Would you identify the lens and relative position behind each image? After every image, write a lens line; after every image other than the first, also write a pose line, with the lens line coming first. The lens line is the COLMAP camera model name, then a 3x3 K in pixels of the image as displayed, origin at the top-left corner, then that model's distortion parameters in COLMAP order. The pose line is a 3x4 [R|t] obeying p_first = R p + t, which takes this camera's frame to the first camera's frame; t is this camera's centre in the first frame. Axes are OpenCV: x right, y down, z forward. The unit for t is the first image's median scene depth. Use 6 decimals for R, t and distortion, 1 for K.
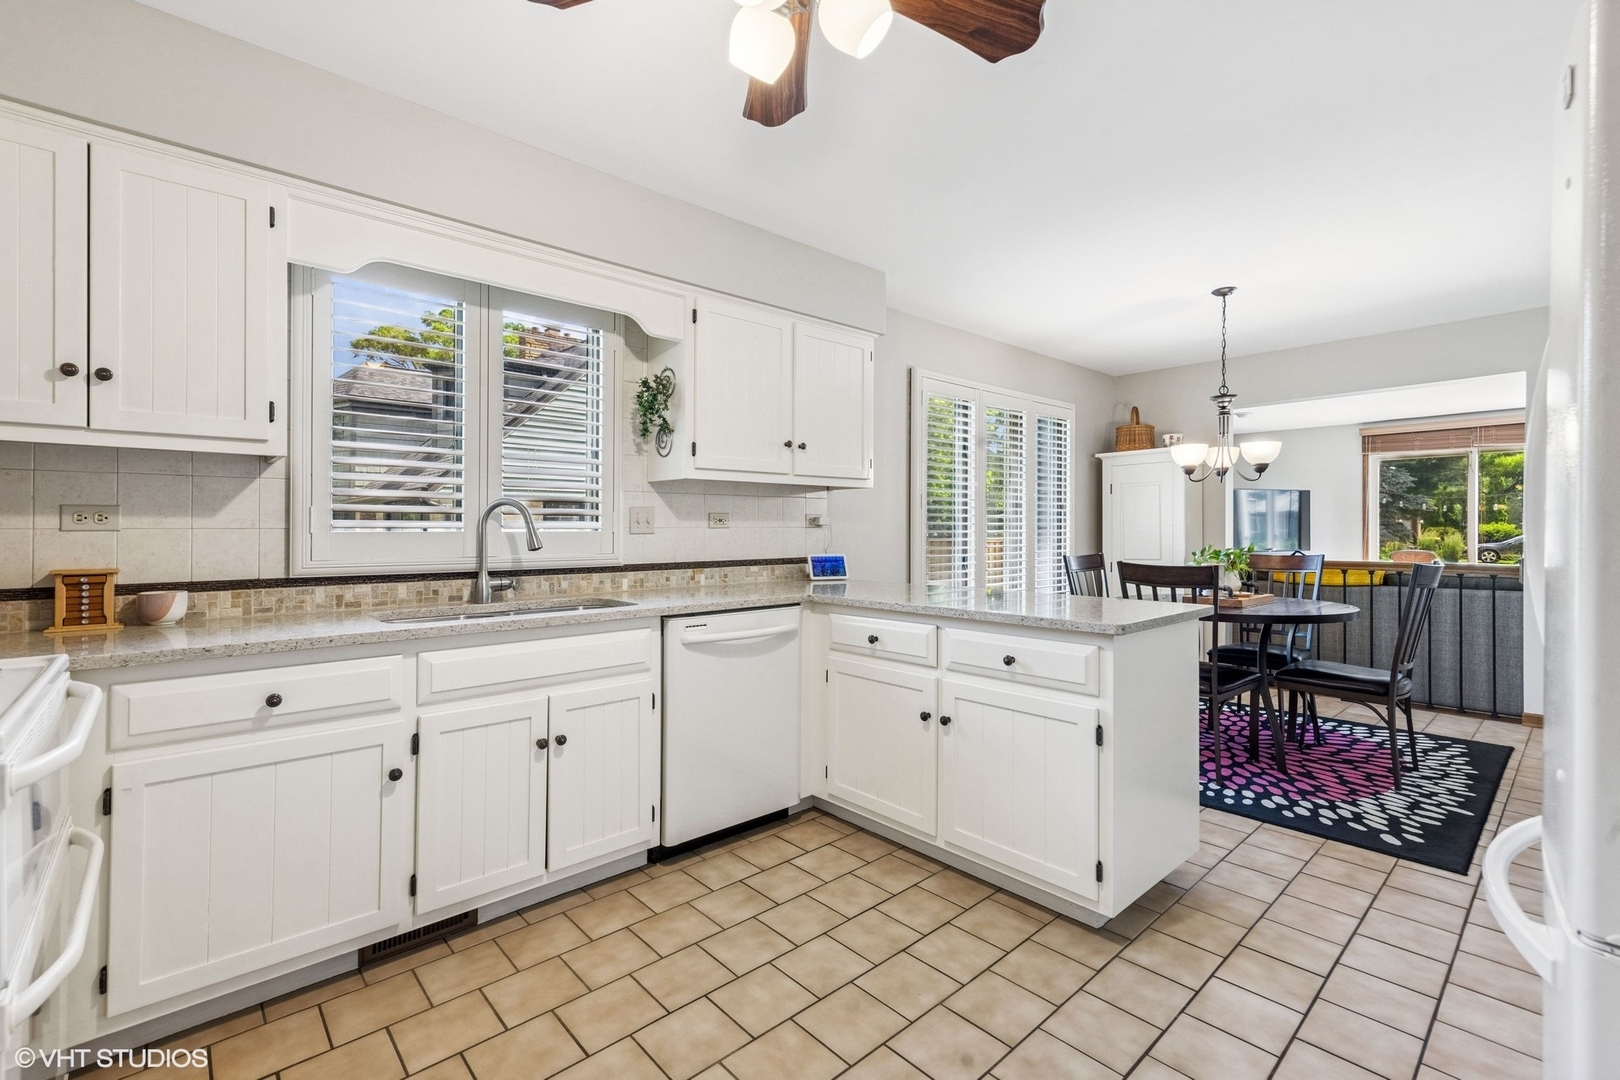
lens RADIAL K [[710.4, 0, 803.2], [0, 710.4, 527.5], [0, 0, 1]] dist [0.004637, -0.000932]
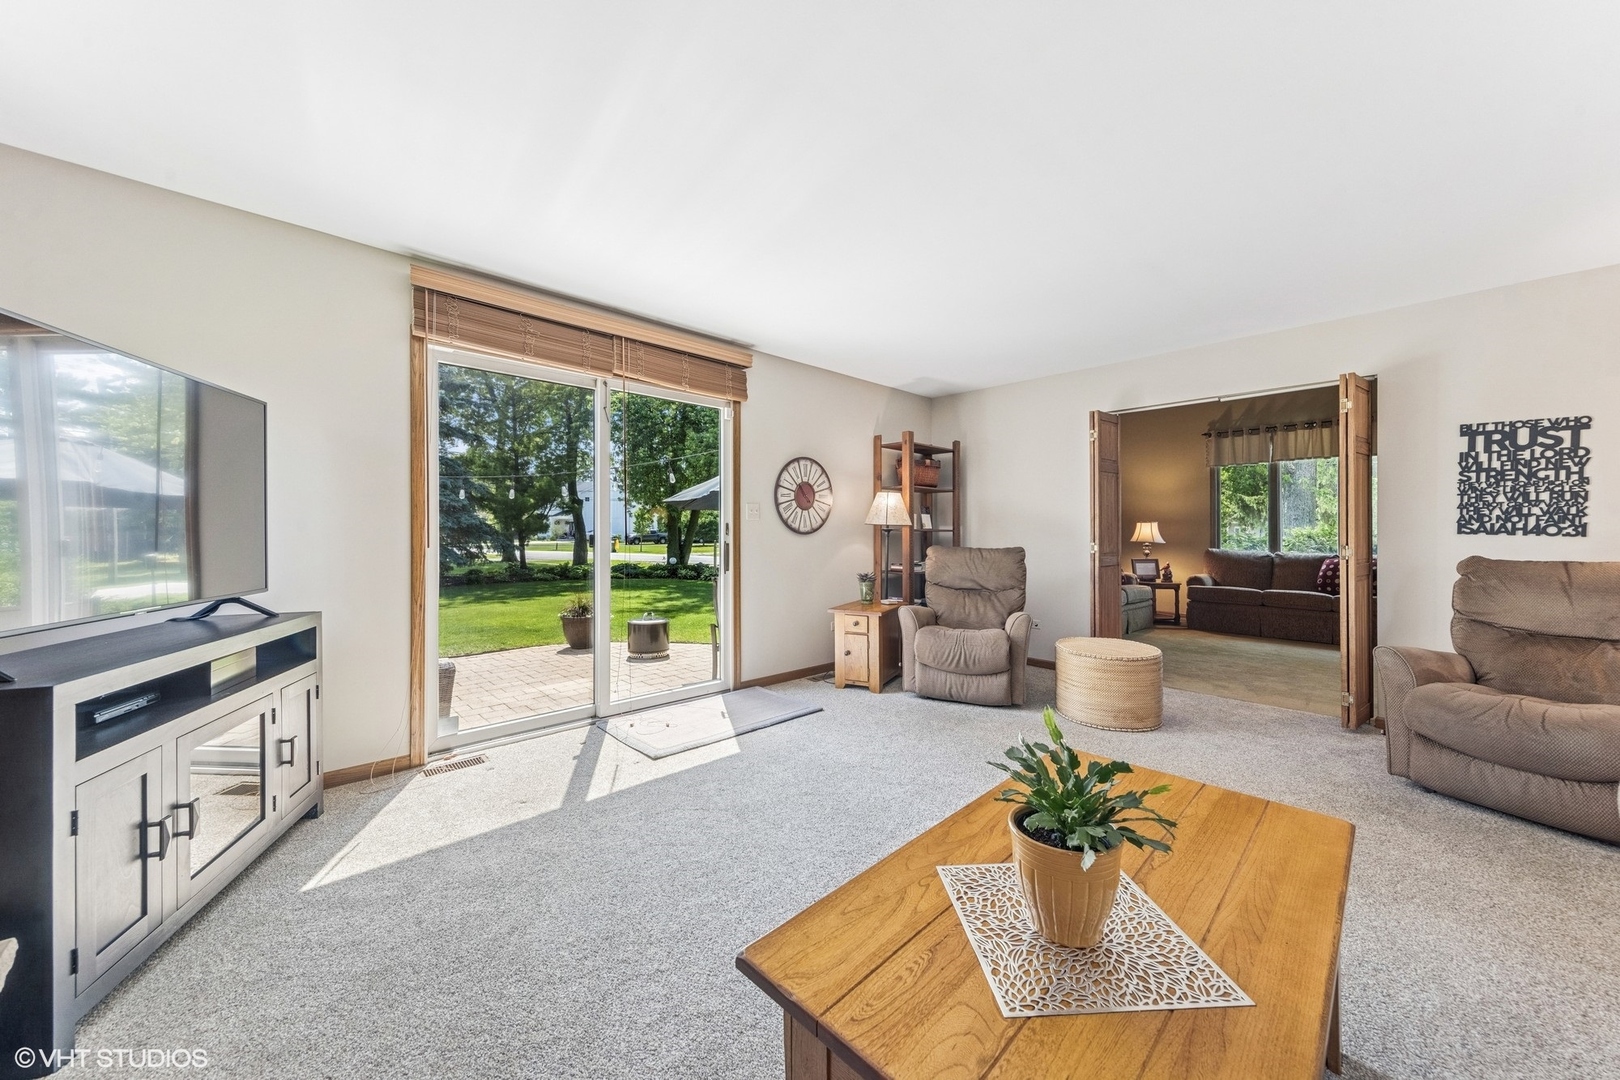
lens RADIAL K [[596.4, 0, 819.4], [0, 596.4, 530.3], [0, 0, 1]] dist [0.010348, -0.000060]
pose [[-0.042857, 0.003427, 0.999075, 1.179465], [-0.008302, 0.999958, -0.003786, 0.012451], [-0.999047, -0.008457, -0.042827, 2.091907]]
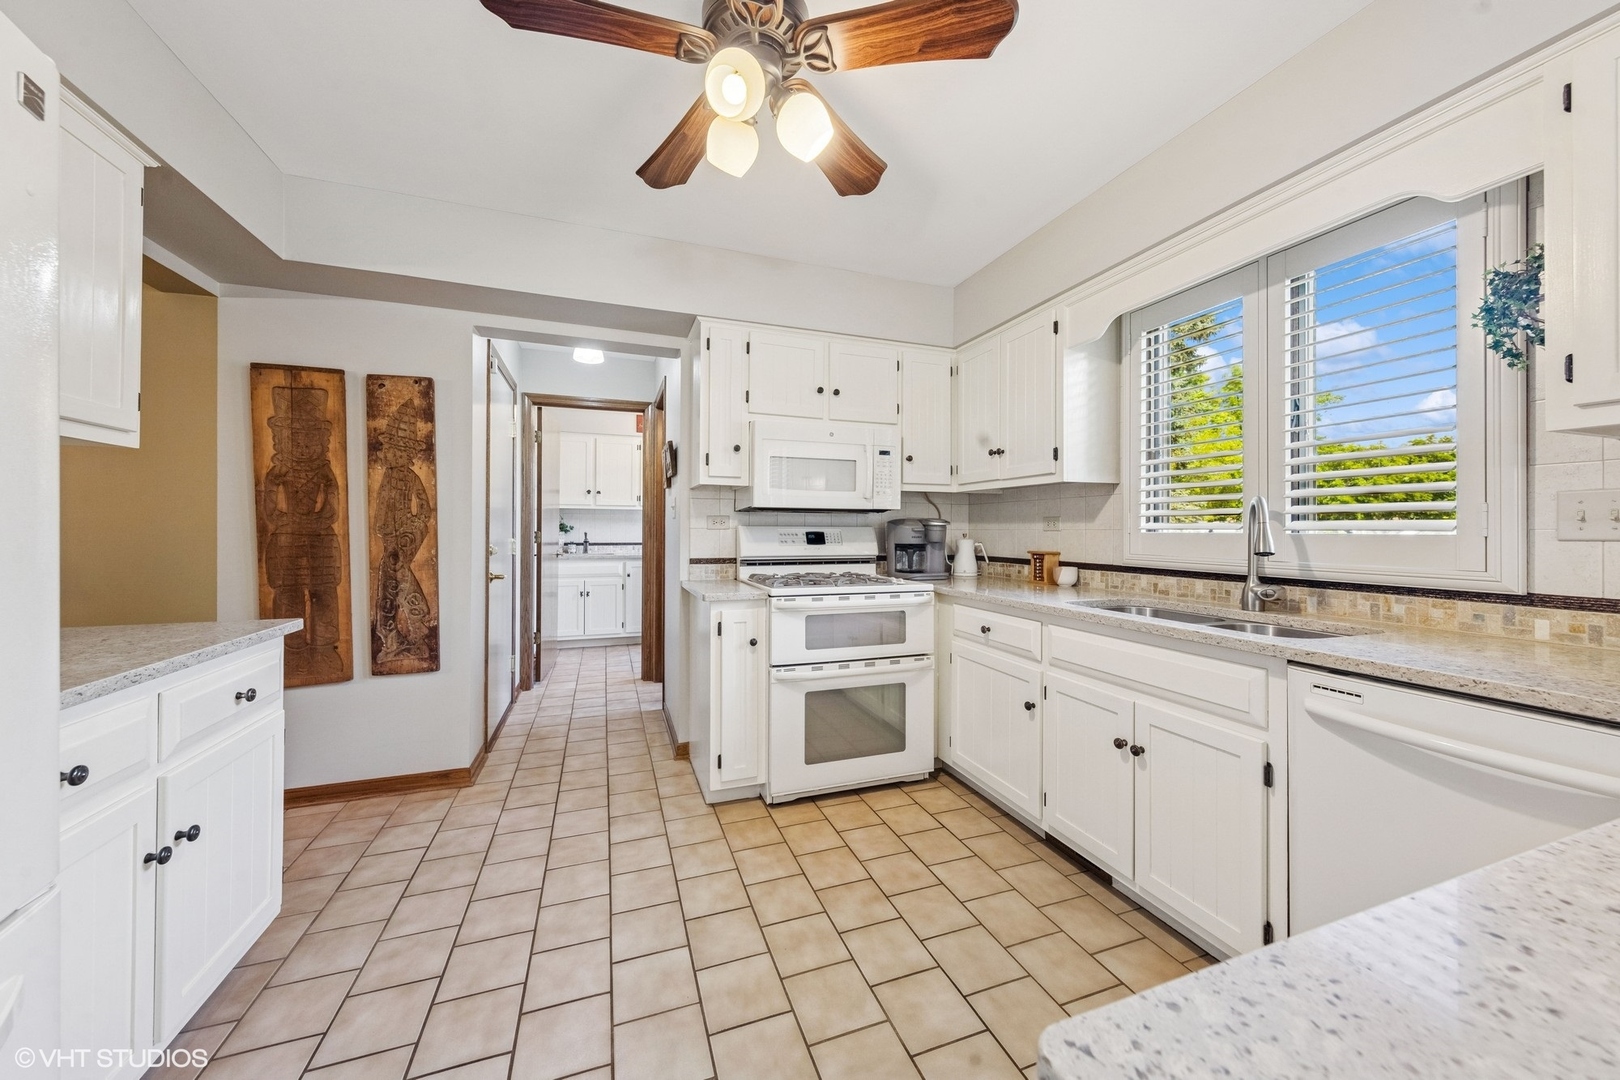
lens RADIAL K [[596.4, 0, 835.7], [0, 596.4, 526.1], [0, 0, 1]] dist [0.010348, -0.000060]
pose [[-0.361888, -0.003894, -0.932213, 0.352298], [0.000029, 0.999991, -0.004189, -0.000255], [0.932222, -0.001543, -0.361885, 0.574052]]
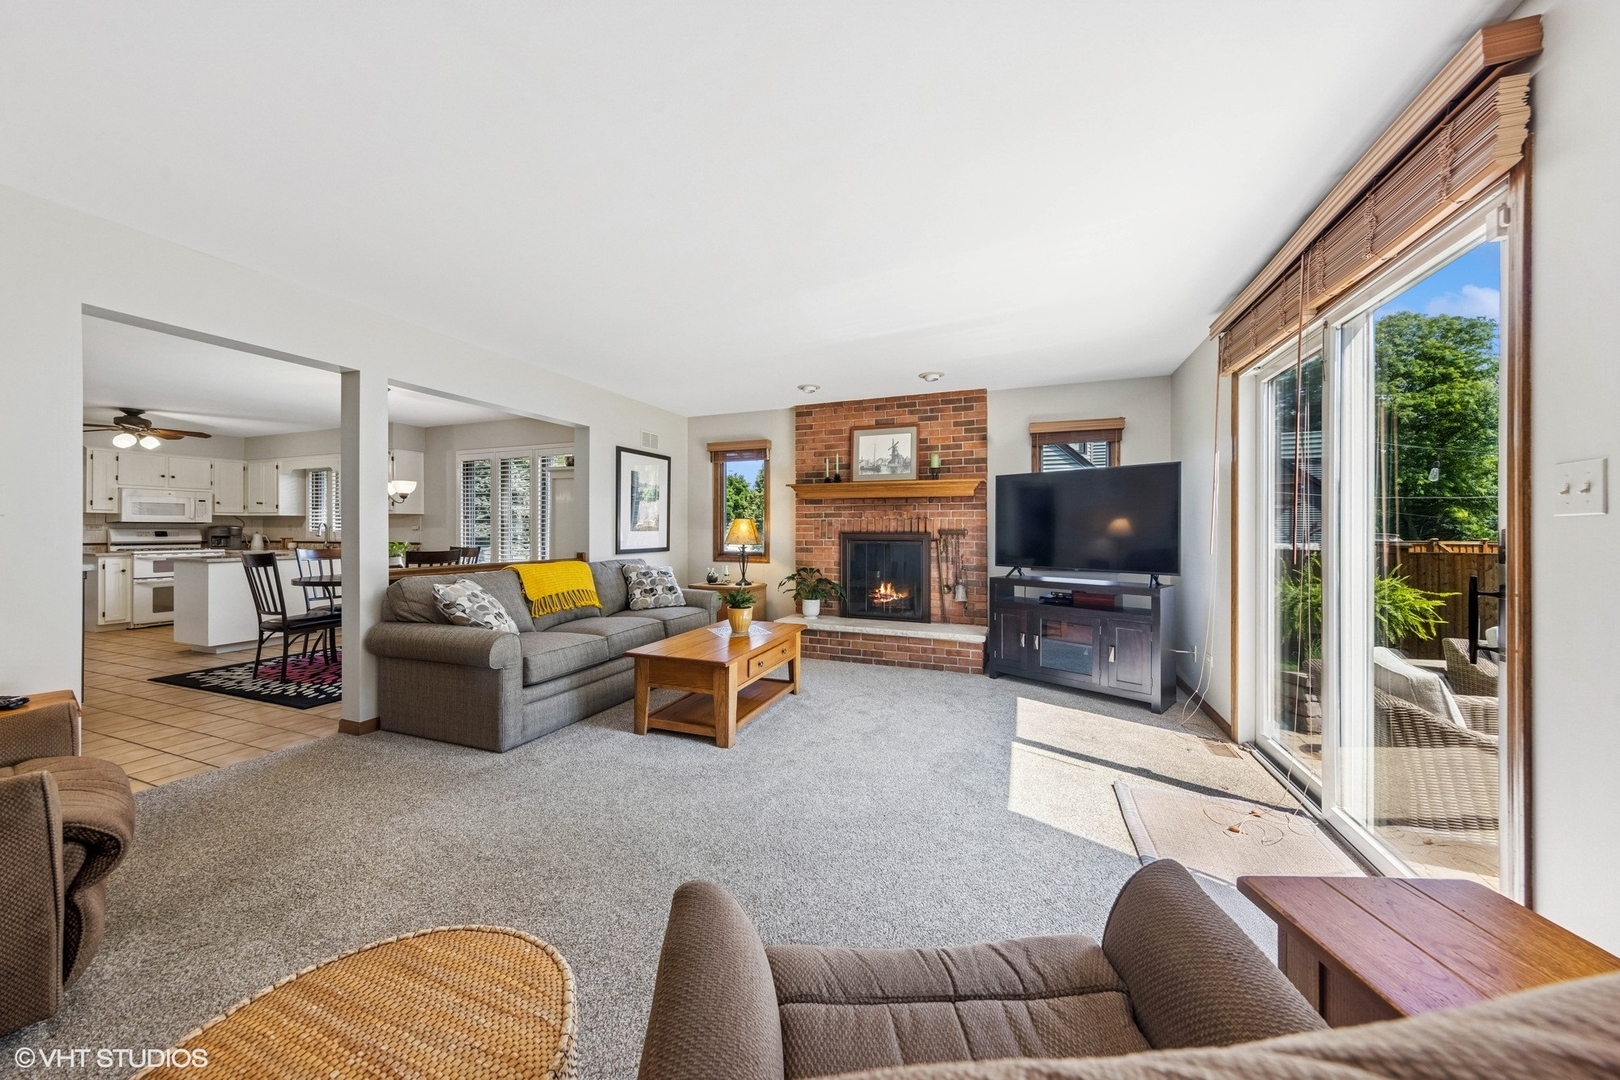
lens RADIAL K [[561.1, 0, 853.3], [0, 561.1, 527.4], [0, 0, 1]] dist [0.002571, -0.000311]
pose [[0.448175, -0.001338, -0.893945, 2.691405], [-0.000002, 0.999999, -0.001498, -0.006994], [0.893946, 0.000673, 0.448175, 1.649799]]
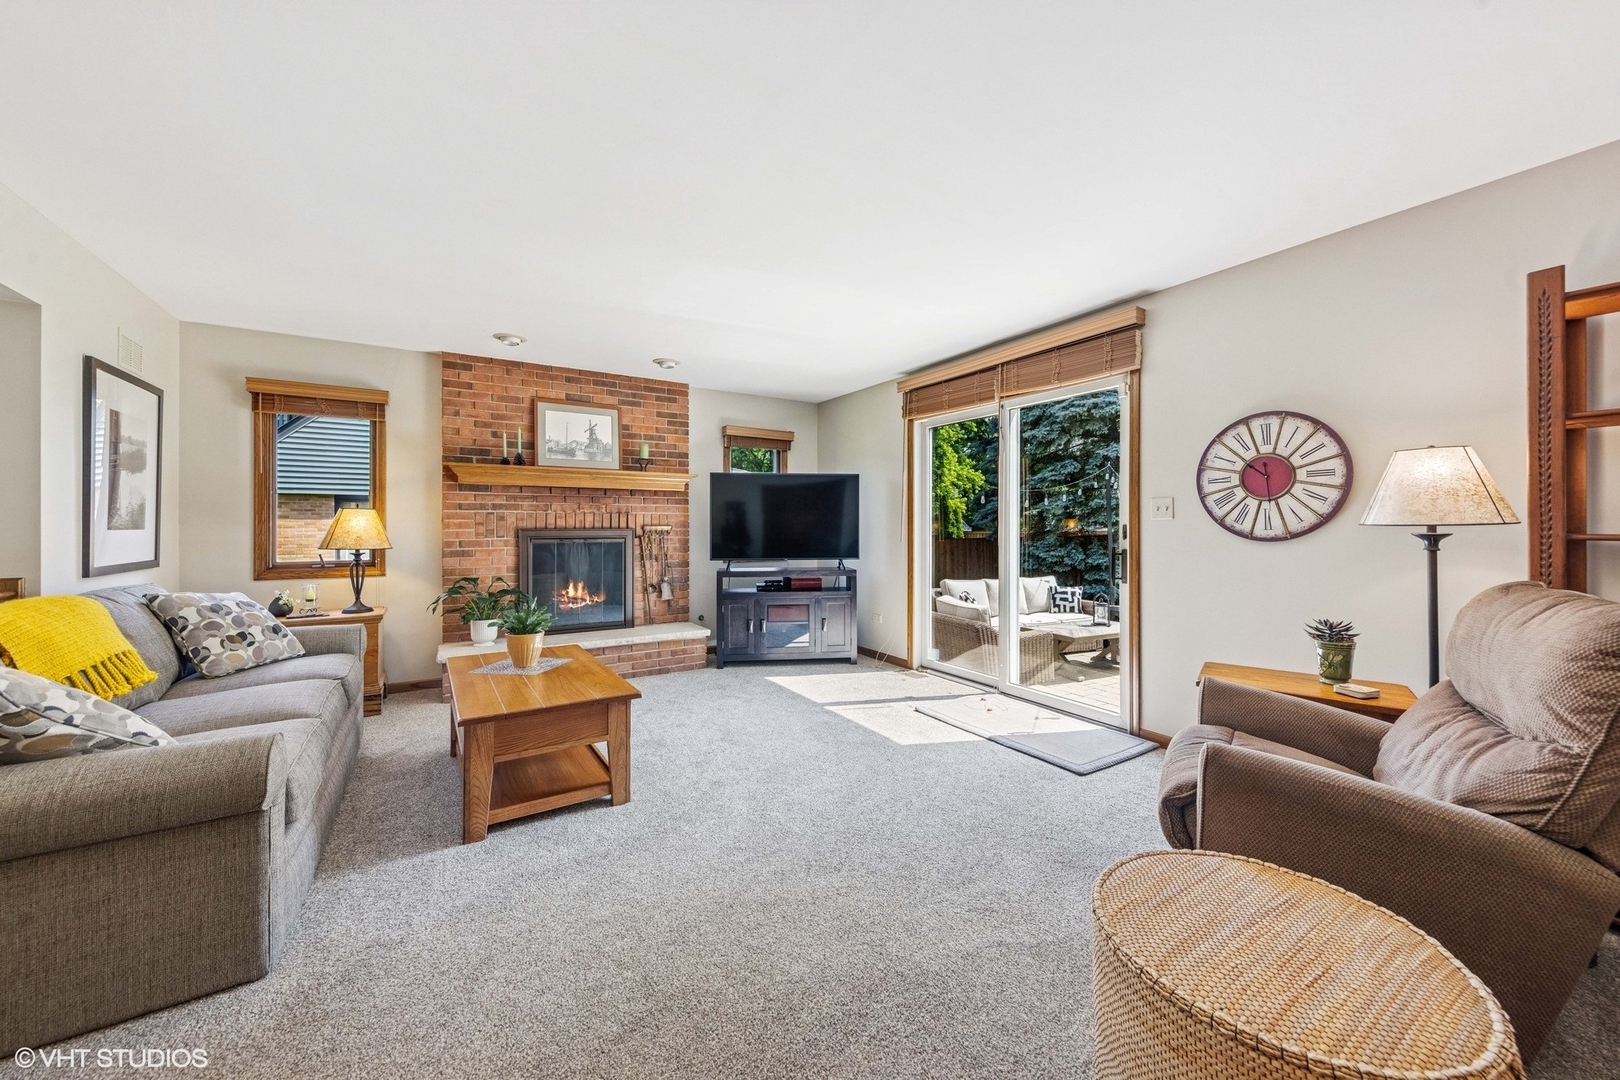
lens RADIAL K [[596.4, 0, 817.6], [0, 596.4, 525.9], [0, 0, 1]] dist [0.010348, -0.000060]
pose [[0.984967, 0.000947, -0.172743, 2.112986], [-0.000167, 0.999990, 0.004532, -0.008542], [0.172745, -0.004435, 0.984957, 1.120606]]
